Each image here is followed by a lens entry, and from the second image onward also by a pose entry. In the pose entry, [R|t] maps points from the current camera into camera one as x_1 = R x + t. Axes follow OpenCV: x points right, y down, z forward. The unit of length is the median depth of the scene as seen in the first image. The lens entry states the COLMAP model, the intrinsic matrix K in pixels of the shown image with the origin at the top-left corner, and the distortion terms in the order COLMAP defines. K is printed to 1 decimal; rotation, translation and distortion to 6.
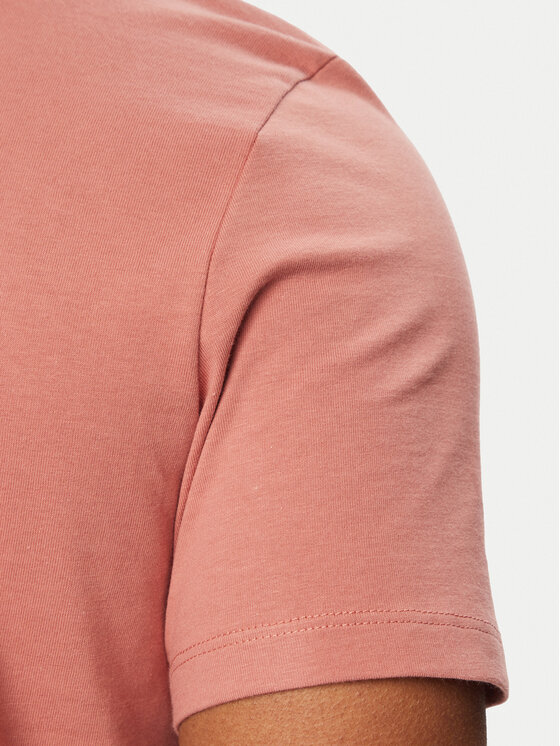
lens RADIAL K [[2198.2, 0, 280.5], [0, 2198.2, 373.1], [0, 0, 1]] dist [0.175954, 0.000000]
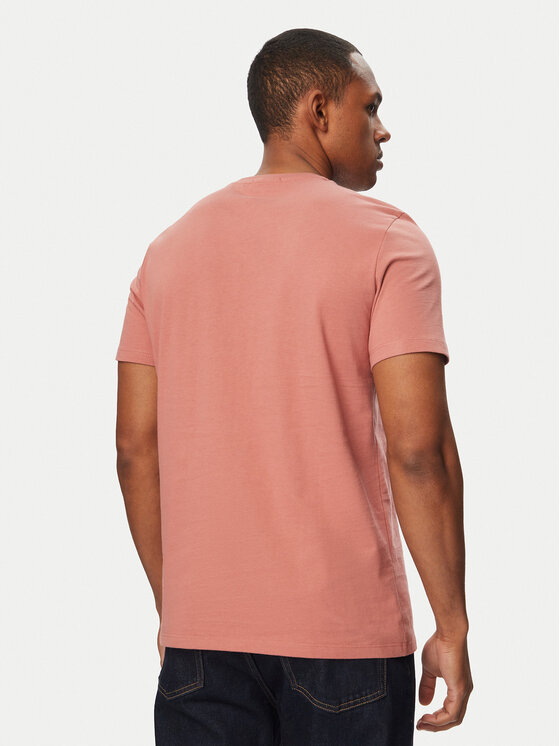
lens RADIAL K [[1055.6, 0, 278.3], [0, 1055.6, 373.1], [0, 0, 1]] dist [0.216994, 0.000000]
pose [[0.995421, -0.029194, -0.091024, -0.041524], [0.027609, 0.999445, -0.018633, 0.206403], [0.091518, 0.016034, 0.995674, -1.104638]]
